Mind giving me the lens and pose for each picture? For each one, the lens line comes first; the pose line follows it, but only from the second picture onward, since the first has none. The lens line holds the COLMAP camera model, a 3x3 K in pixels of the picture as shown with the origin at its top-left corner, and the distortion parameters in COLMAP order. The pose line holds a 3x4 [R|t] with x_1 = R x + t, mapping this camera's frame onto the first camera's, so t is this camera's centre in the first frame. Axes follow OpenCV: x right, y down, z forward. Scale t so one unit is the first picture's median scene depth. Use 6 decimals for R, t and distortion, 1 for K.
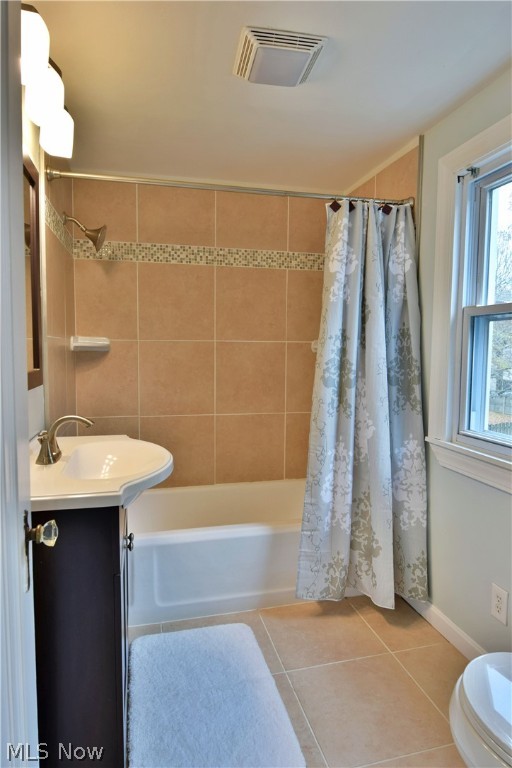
lens RADIAL K [[469.8, 0, 257.7], [0, 469.8, 385.9], [0, 0, 1]] dist [-0.012836, -0.002000]
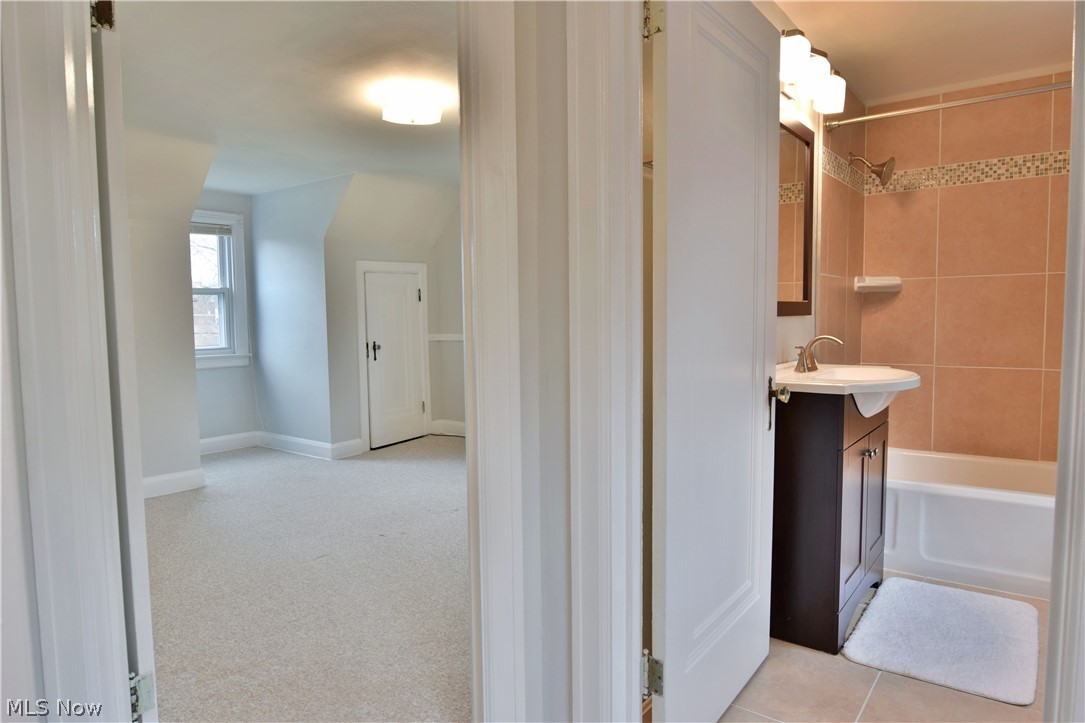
lens RADIAL K [[663.6, 0, 545.0], [0, 663.6, 363.4], [0, 0, 1]] dist [-0.012836, -0.002000]
pose [[0.621068, 0.039577, -0.782757, 0.270768], [-0.045232, 0.998870, 0.014615, 0.080031], [0.782451, 0.026328, 0.622156, -0.339823]]
